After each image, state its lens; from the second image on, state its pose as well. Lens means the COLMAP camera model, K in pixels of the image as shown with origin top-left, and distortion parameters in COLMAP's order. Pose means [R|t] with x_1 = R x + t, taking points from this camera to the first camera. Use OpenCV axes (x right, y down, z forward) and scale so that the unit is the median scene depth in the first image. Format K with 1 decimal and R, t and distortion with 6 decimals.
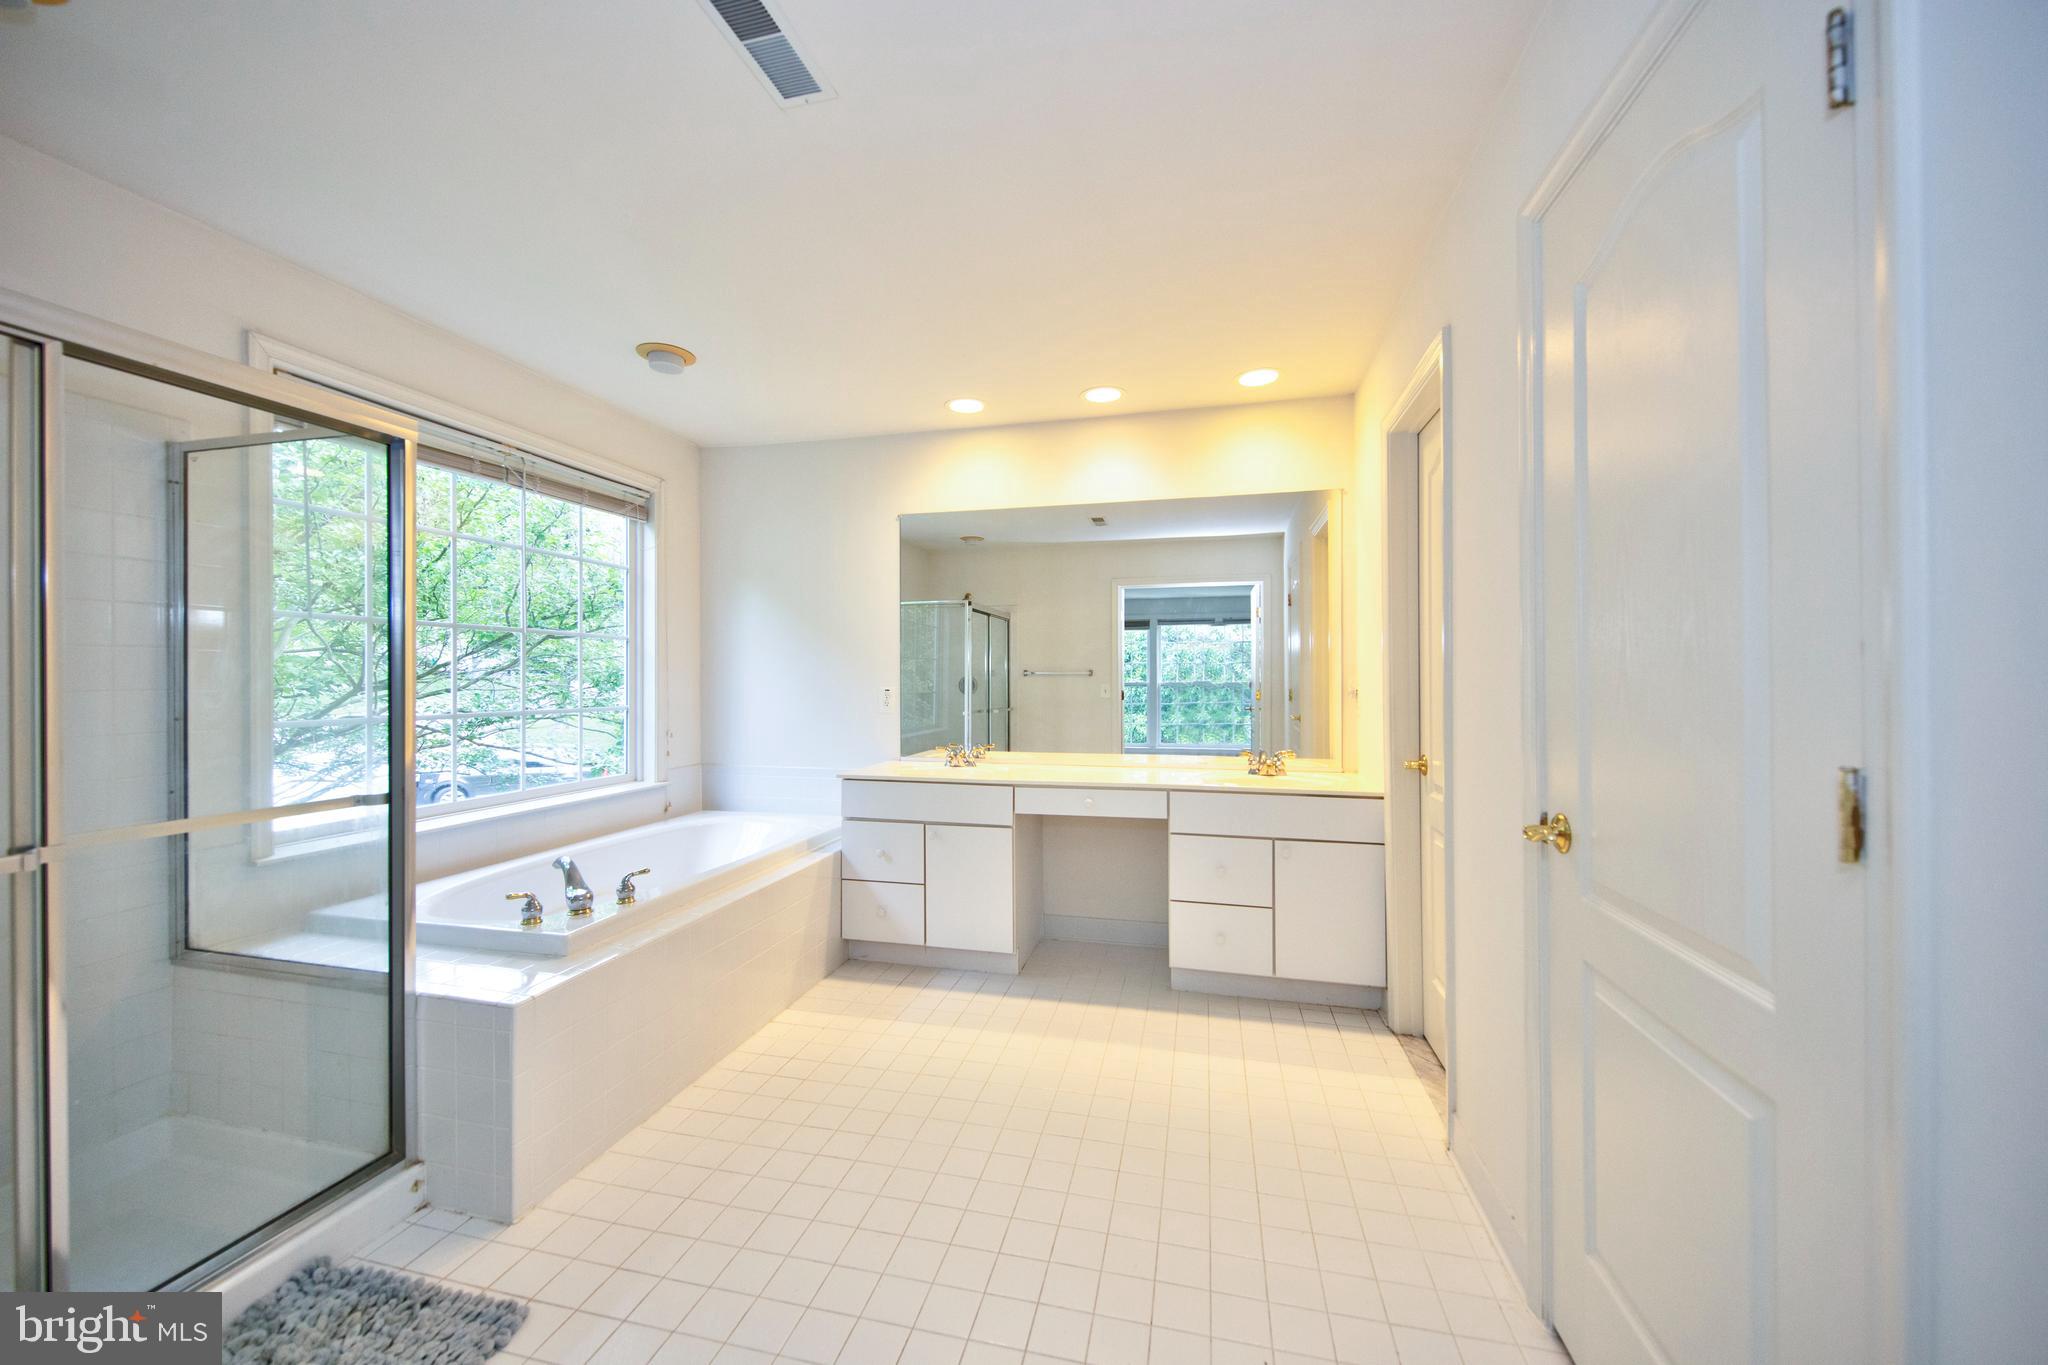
lens RADIAL K [[735.8, 0, 1021.8], [0, 735.8, 679.7], [0, 0, 1]] dist [0.001262, -0.000128]
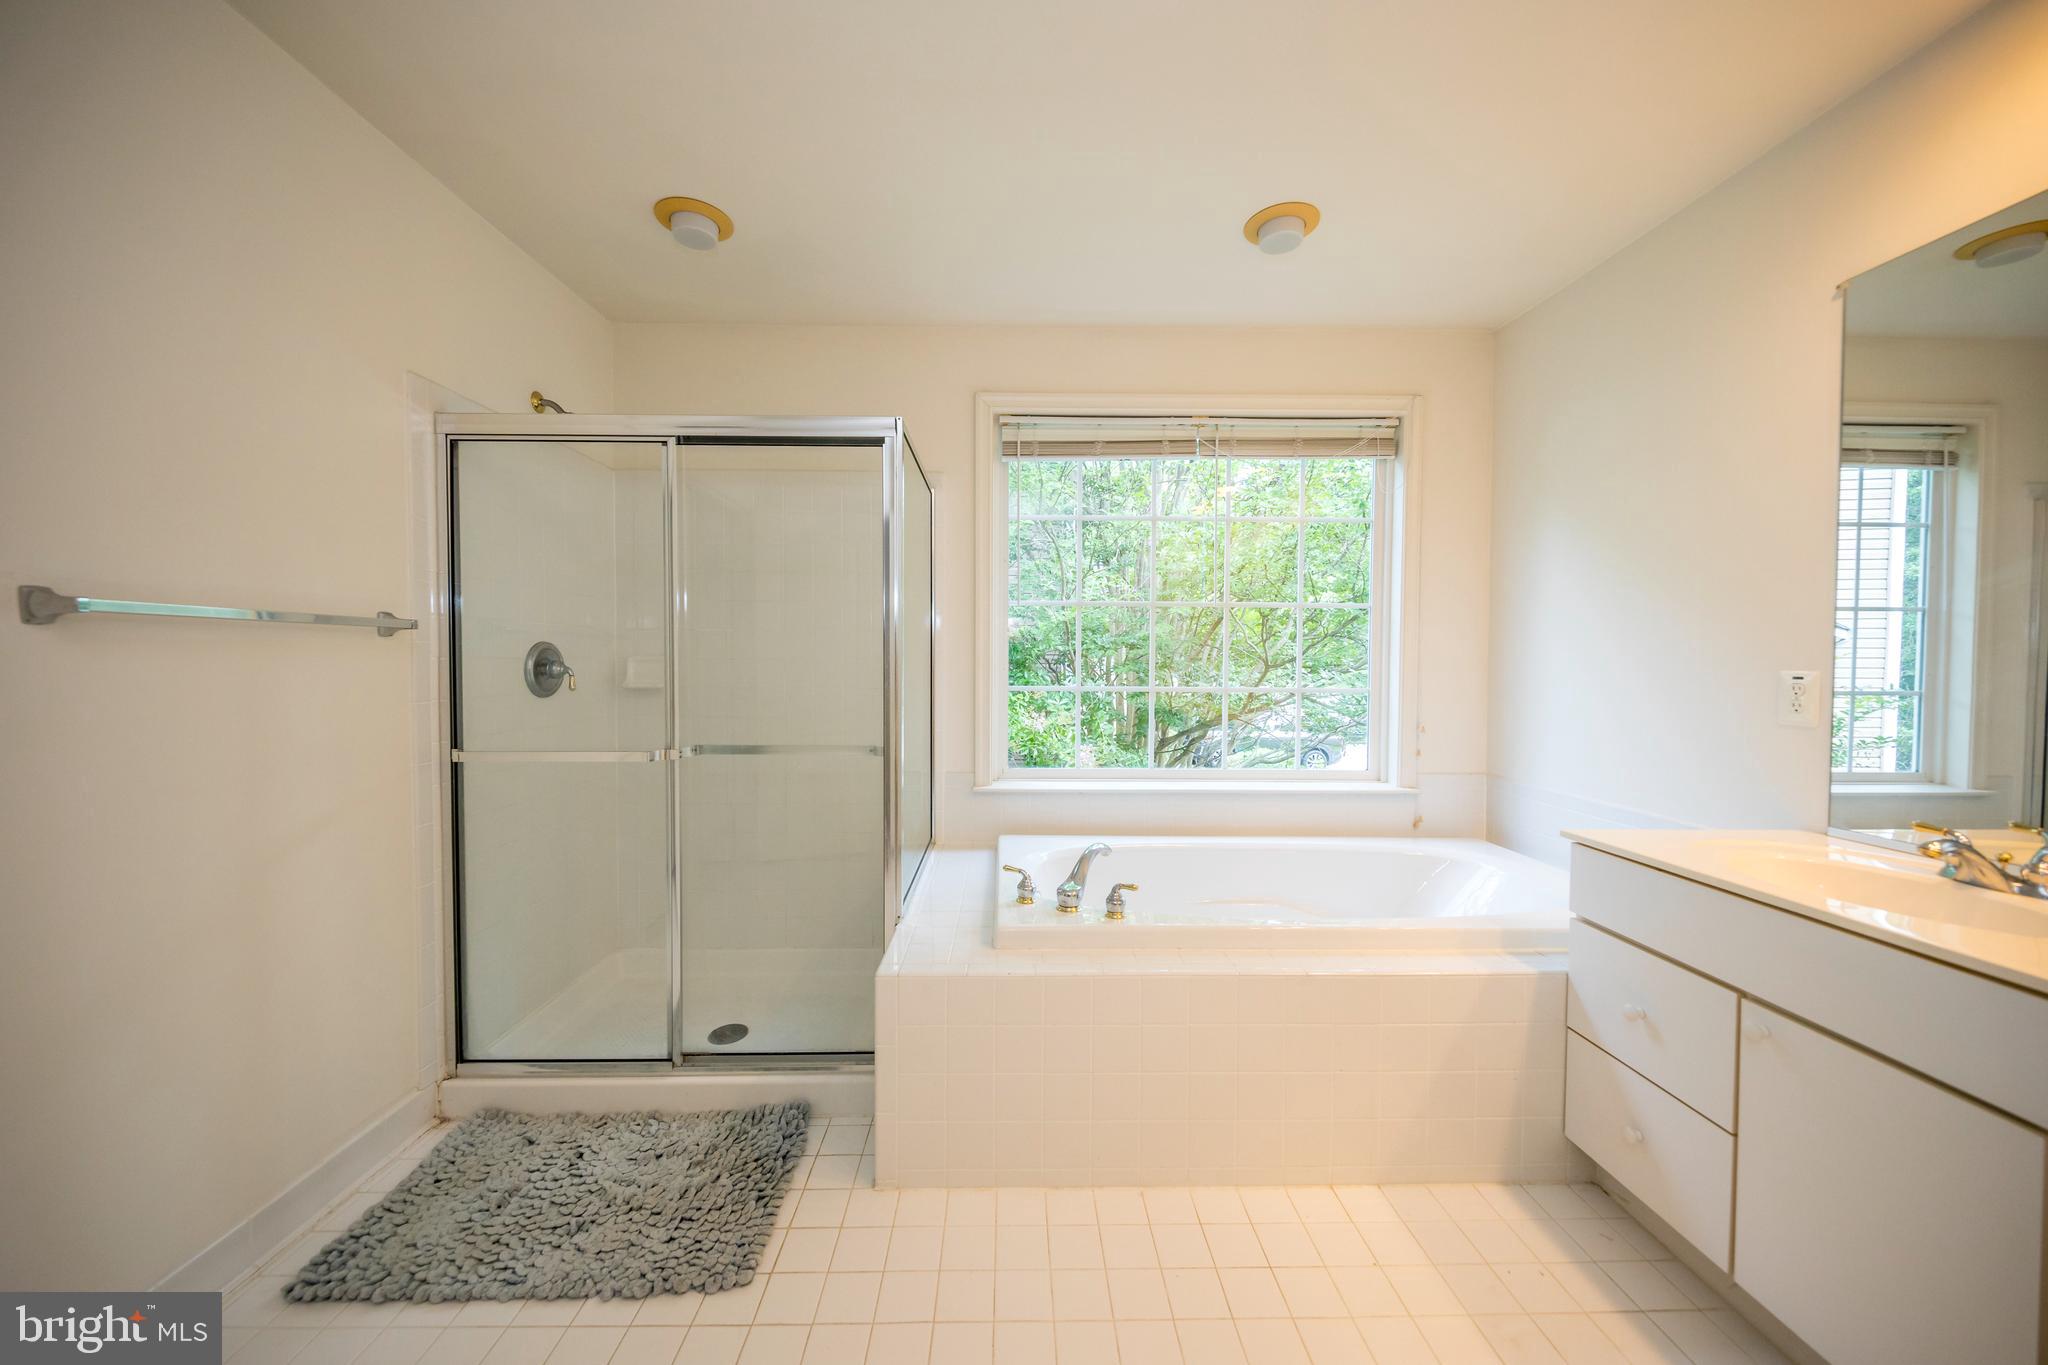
lens RADIAL K [[675.2, 0, 1014.7], [0, 675.2, 669.6], [0, 0, 1]] dist [0.002207, -0.002774]
pose [[0.256656, 0.028222, -0.966091, 0.125517], [-0.007461, 0.999602, 0.027219, 0.000572], [0.966474, 0.000223, 0.256764, 0.510011]]
